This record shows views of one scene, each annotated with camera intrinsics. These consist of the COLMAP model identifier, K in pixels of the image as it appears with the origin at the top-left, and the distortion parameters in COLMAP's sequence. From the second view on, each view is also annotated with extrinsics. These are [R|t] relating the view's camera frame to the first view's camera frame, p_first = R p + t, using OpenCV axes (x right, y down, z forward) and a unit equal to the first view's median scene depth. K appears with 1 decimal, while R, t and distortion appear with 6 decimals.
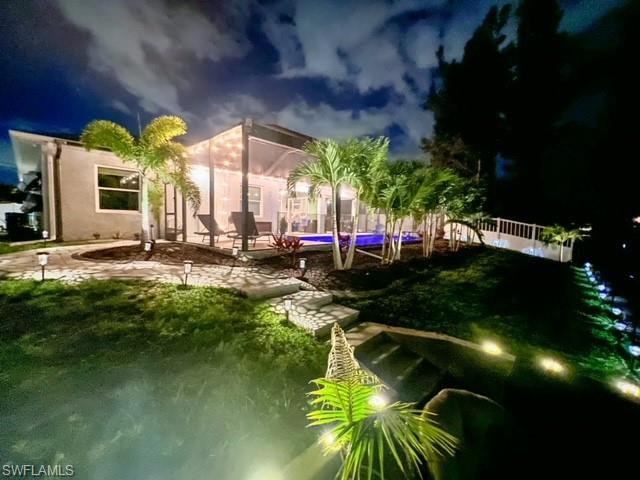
lens RADIAL K [[258.3, 0, 320.0], [0, 258.3, 240.0], [0, 0, 1]] dist [-0.000795, -0.000165]
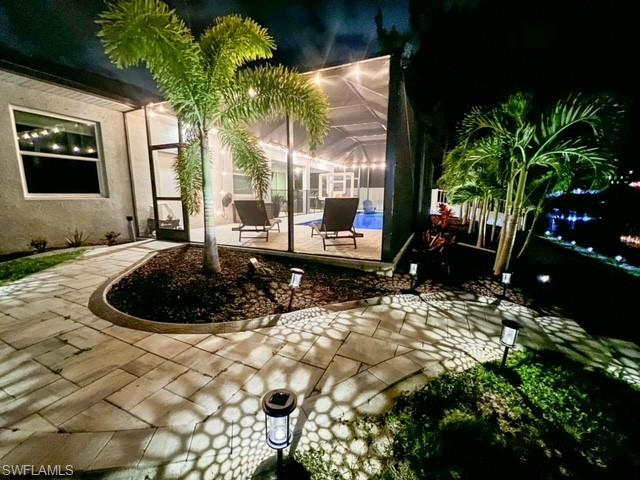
lens RADIAL K [[258.3, 0, 320.0], [0, 258.3, 240.0], [0, 0, 1]] dist [-0.000795, -0.000165]
pose [[0.952254, -0.065814, 0.298128, -0.447735], [0.034104, 0.993308, 0.110346, -0.061721], [-0.303395, -0.094910, 0.948126, 0.300092]]
